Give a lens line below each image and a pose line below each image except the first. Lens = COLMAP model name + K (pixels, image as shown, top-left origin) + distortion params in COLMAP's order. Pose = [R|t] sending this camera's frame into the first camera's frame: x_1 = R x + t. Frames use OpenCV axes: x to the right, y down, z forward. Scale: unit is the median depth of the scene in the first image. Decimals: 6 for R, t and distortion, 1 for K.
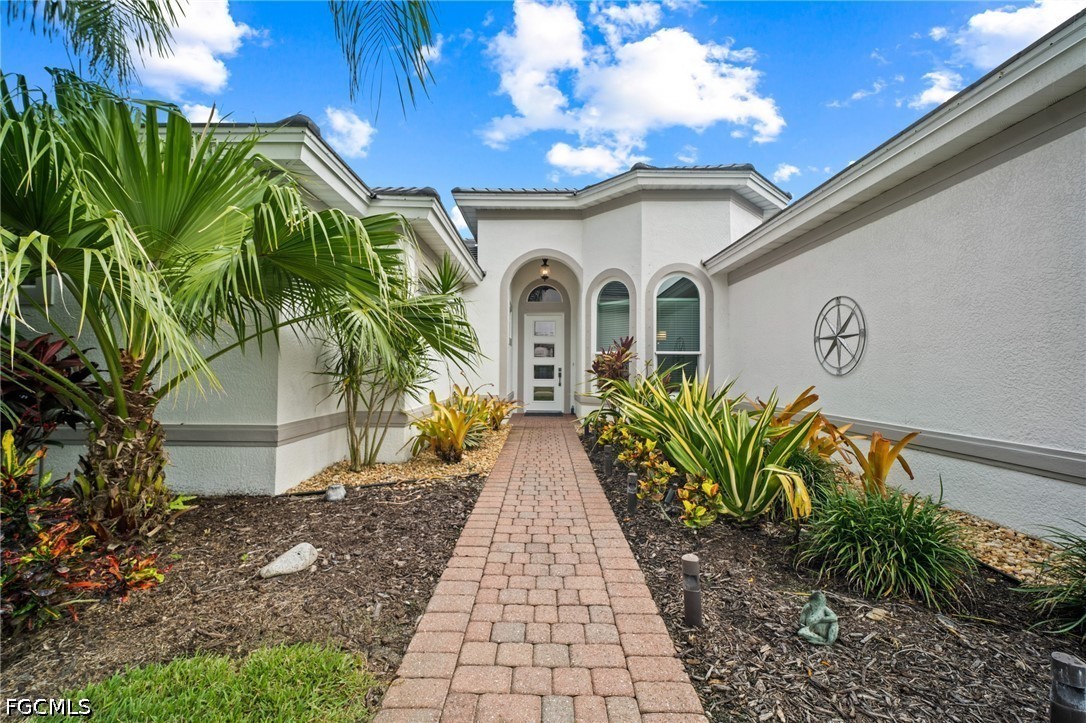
lens RADIAL K [[463.4, 0, 537.7], [0, 463.4, 359.0], [0, 0, 1]] dist [0.009929, -0.004600]
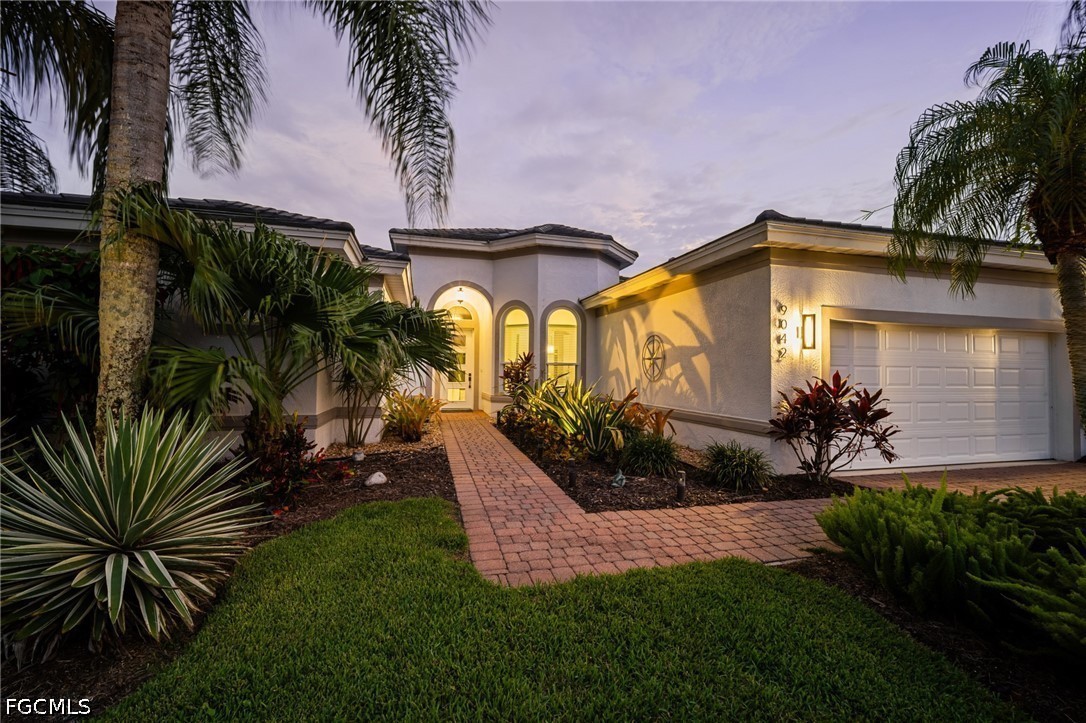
lens RADIAL K [[463.4, 0, 542.6], [0, 463.4, 360.3], [0, 0, 1]] dist [0.009929, -0.004600]
pose [[0.965859, 0.011556, 0.258811, -0.190896], [-0.011757, 0.999931, -0.000769, -0.037250], [-0.258802, -0.002300, 0.965928, -0.550249]]
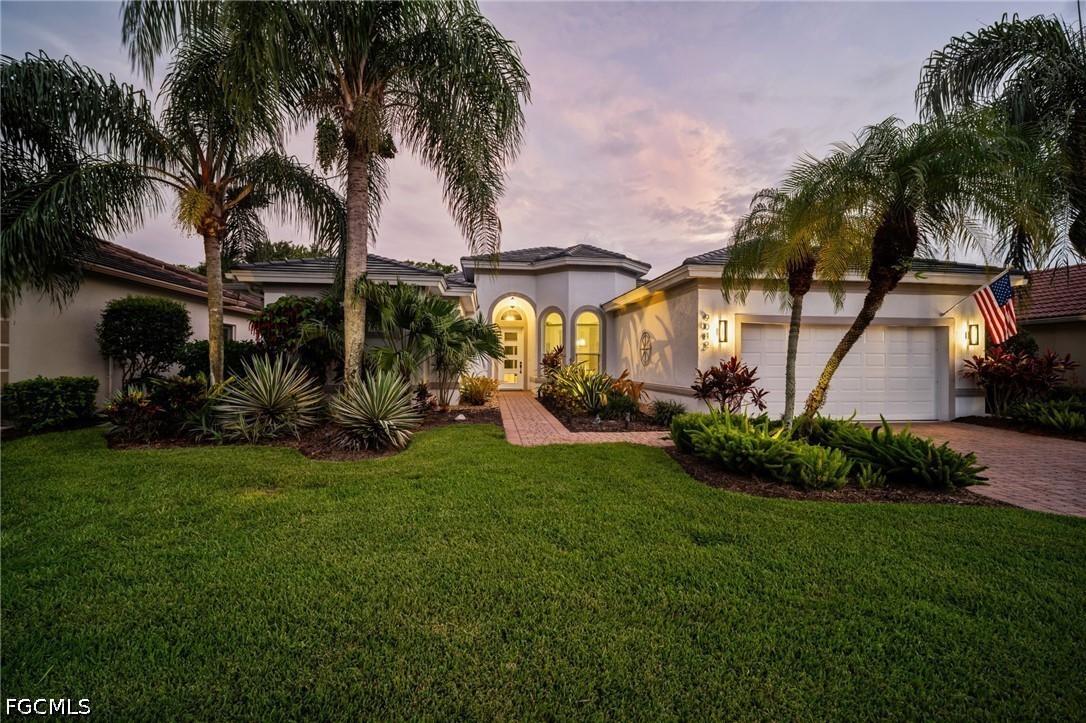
lens RADIAL K [[463.4, 0, 540.4], [0, 463.4, 363.5], [0, 0, 1]] dist [0.009929, -0.004600]
pose [[0.992140, -0.001635, 0.125119, -0.190979], [-0.001665, 0.999654, 0.026267, -0.036712], [-0.125118, -0.026269, 0.991794, -1.328771]]
